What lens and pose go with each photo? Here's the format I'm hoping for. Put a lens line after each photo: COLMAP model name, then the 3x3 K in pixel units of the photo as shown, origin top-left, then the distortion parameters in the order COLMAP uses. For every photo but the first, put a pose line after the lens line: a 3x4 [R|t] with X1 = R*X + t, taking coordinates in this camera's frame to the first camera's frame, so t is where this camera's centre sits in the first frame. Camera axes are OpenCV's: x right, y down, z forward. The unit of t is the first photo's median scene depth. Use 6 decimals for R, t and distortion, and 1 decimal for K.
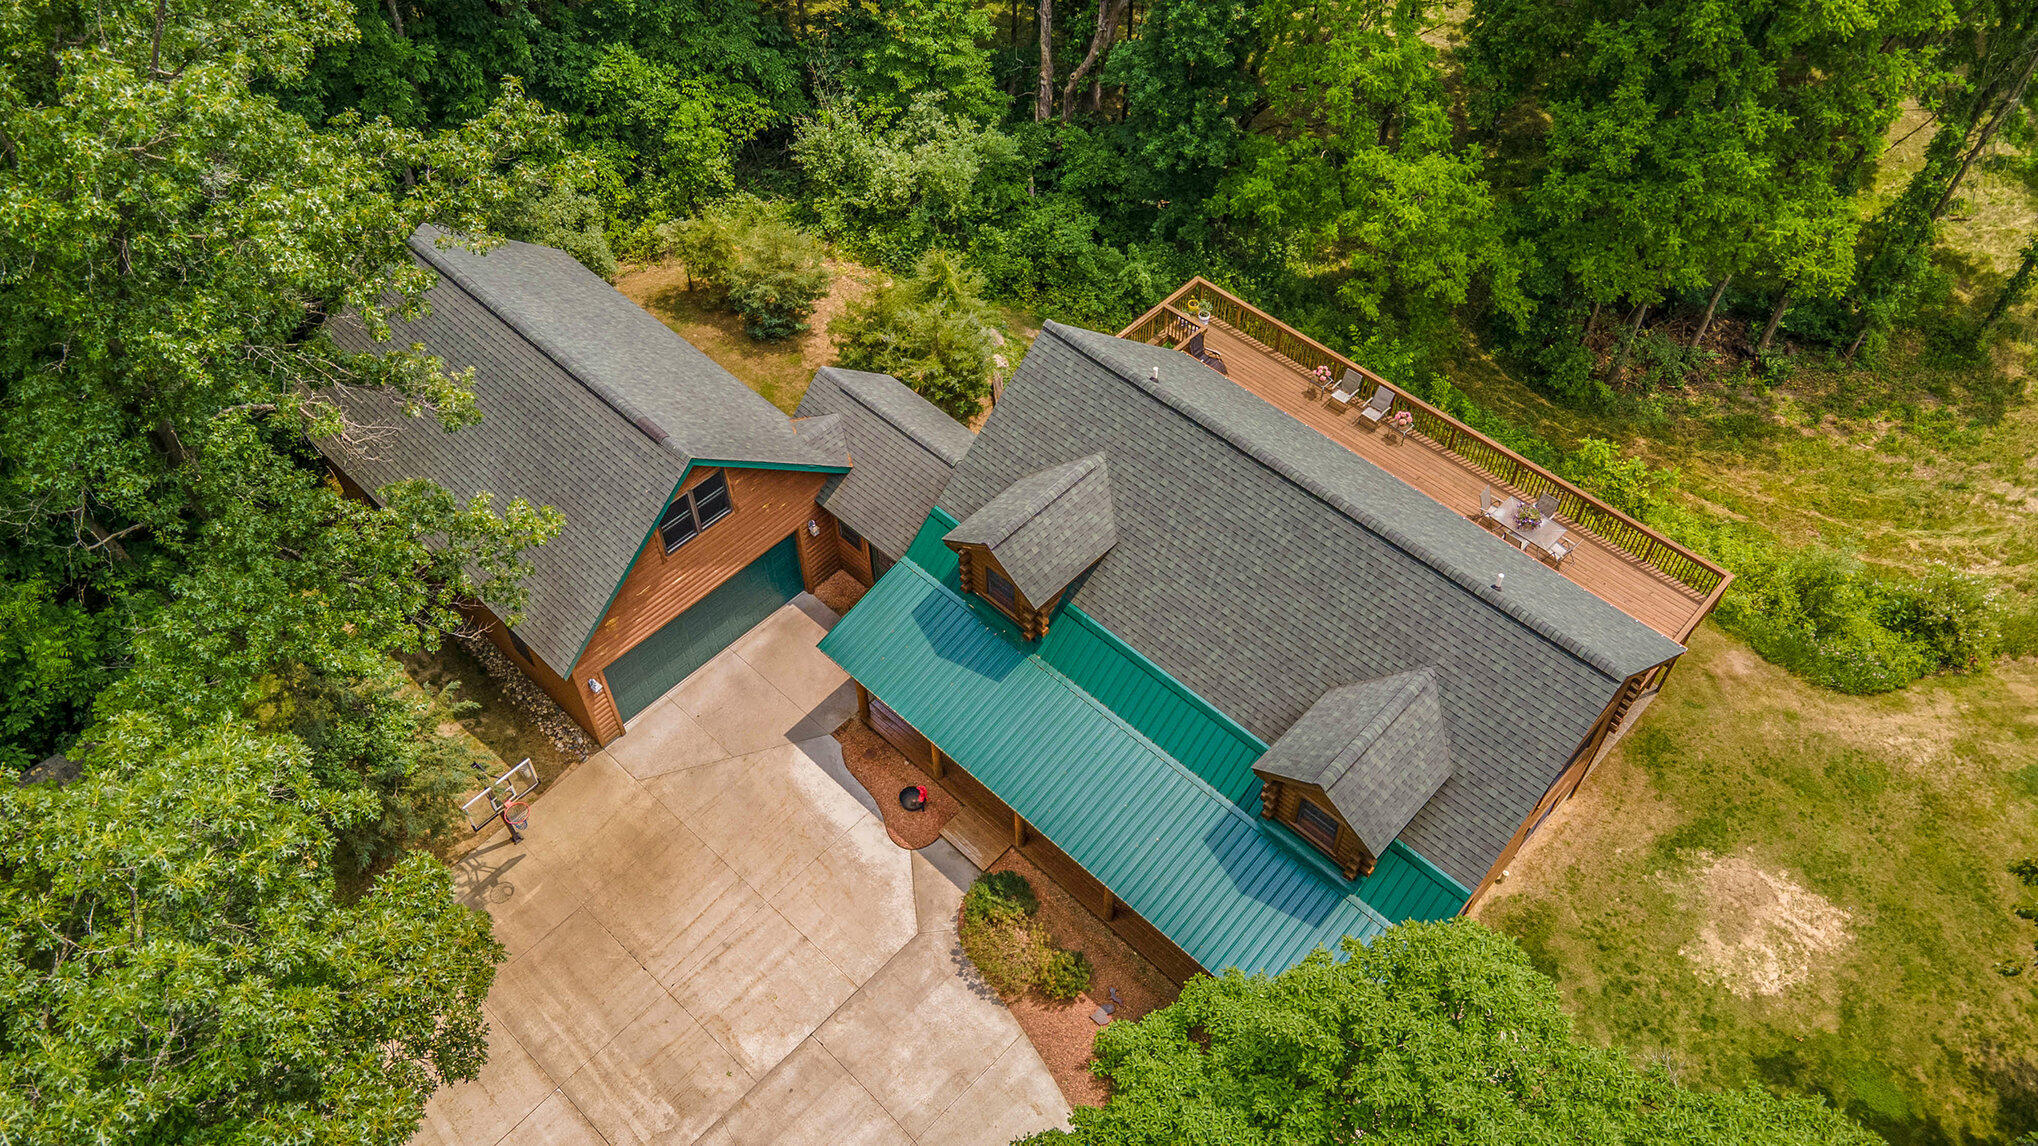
lens RADIAL K [[1477.7, 0, 1019.0], [0, 1477.7, 573.0], [0, 0, 1]] dist [0.010469, 0.045219]
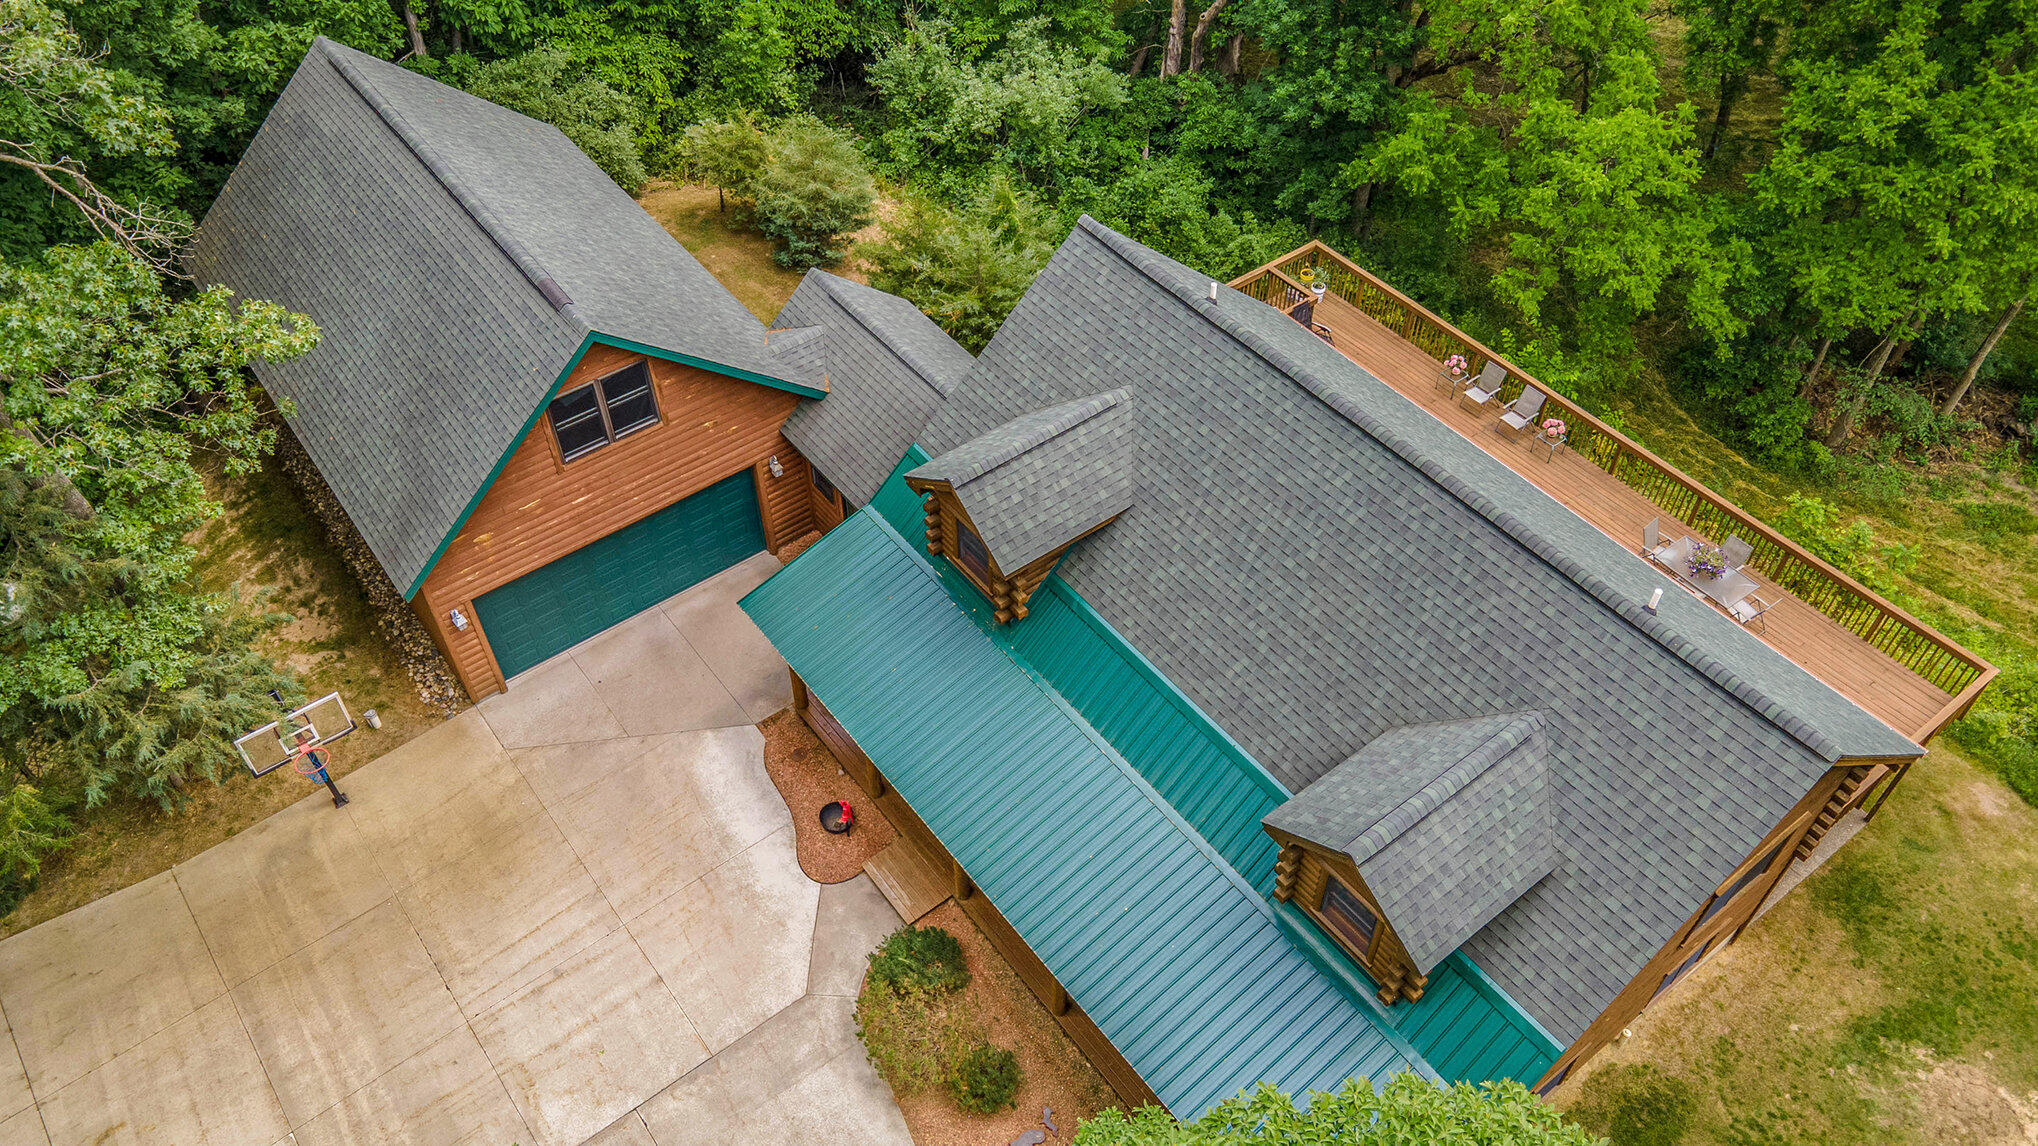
lens RADIAL K [[1490.9, 0, 1019.0], [0, 1490.9, 573.0], [0, 0, 1]] dist [-0.011170, 0.094162]
pose [[0.987654, 0.117636, -0.103451, 0.086142], [-0.123149, 0.991197, -0.048611, 0.053099], [0.096822, 0.060751, 0.993446, 0.236194]]
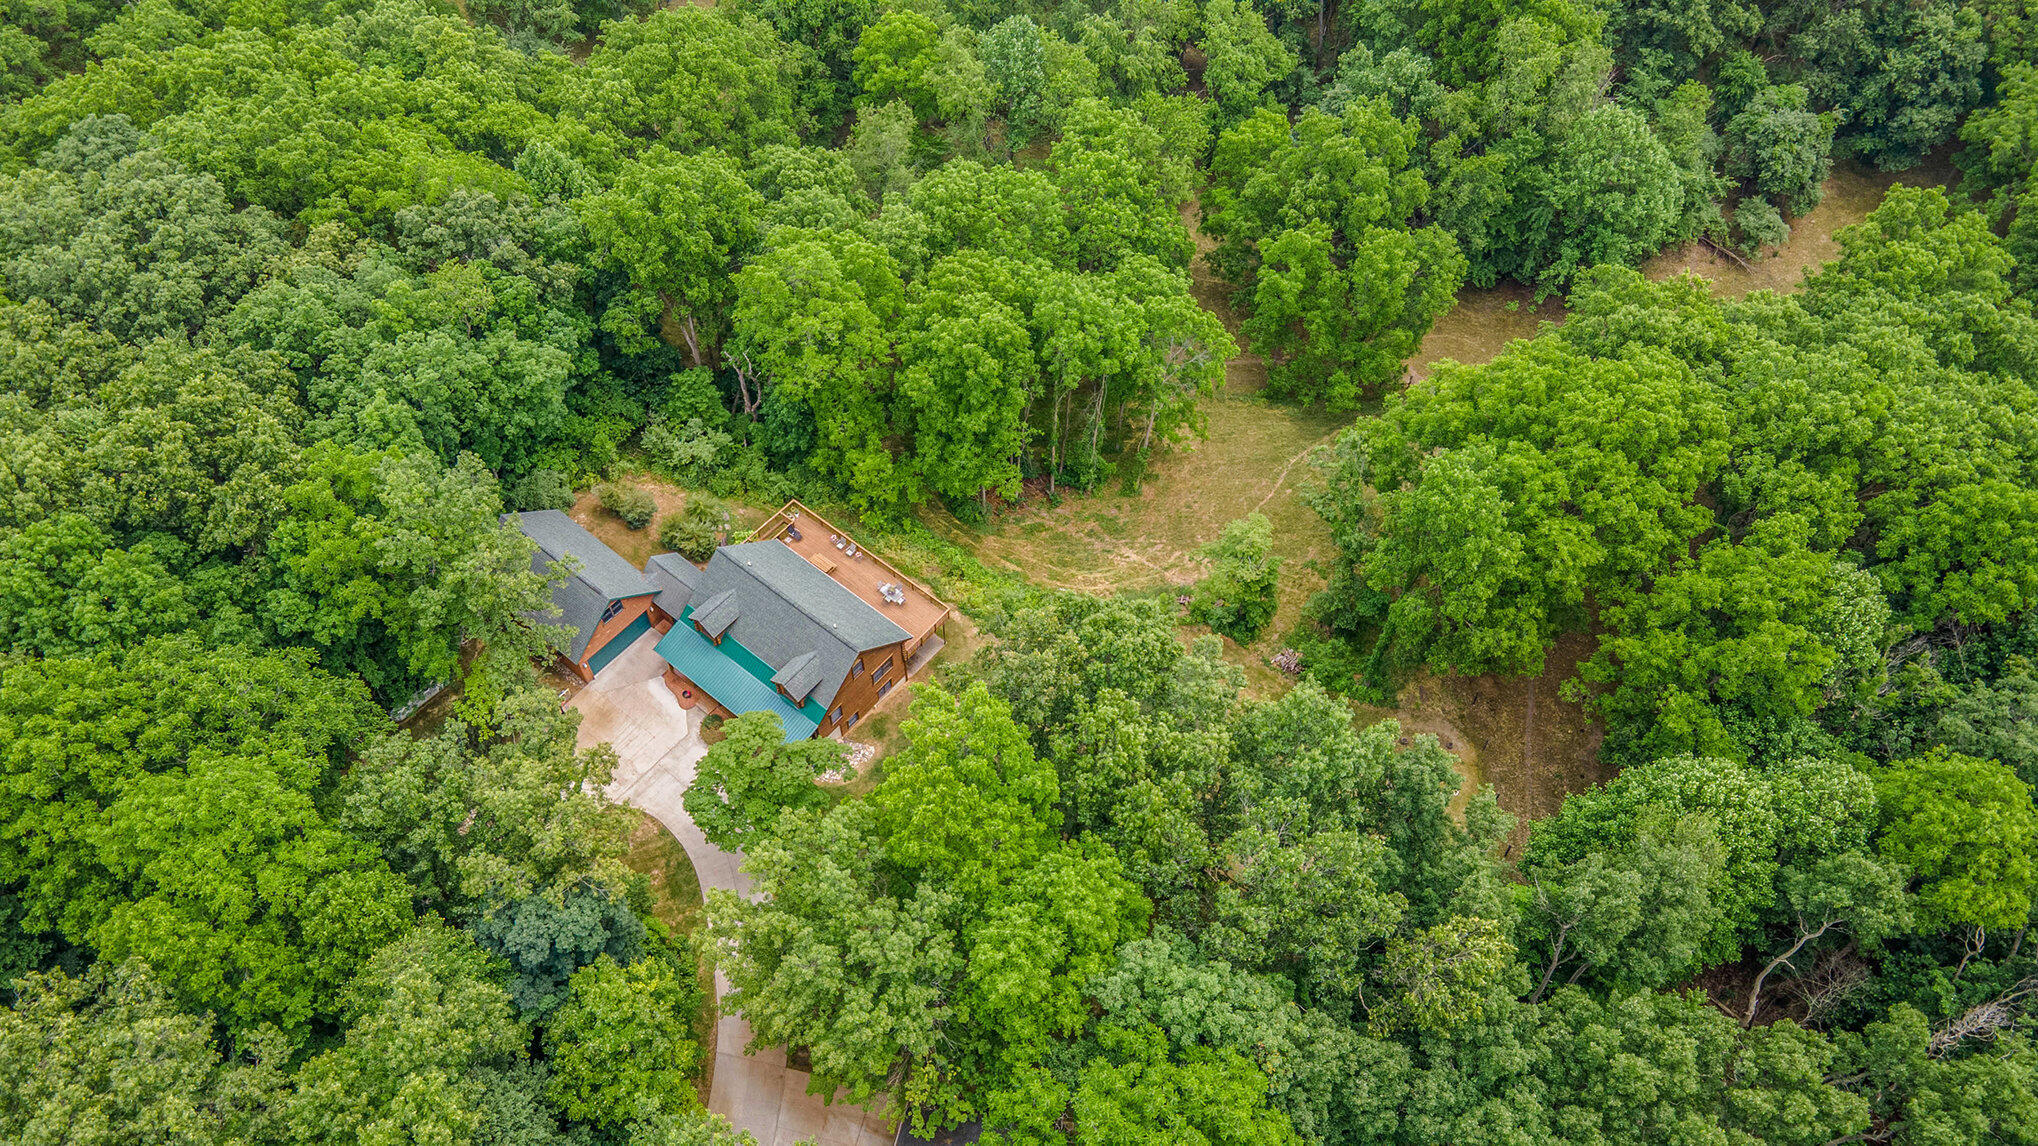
lens RADIAL K [[1477.7, 0, 1019.0], [0, 1477.7, 573.0], [0, 0, 1]] dist [0.010469, 0.045219]
pose [[0.997202, -0.054991, 0.050642, 0.507334], [0.052031, 0.996958, 0.058022, -0.262654], [-0.053679, -0.055225, 0.997030, -2.266541]]
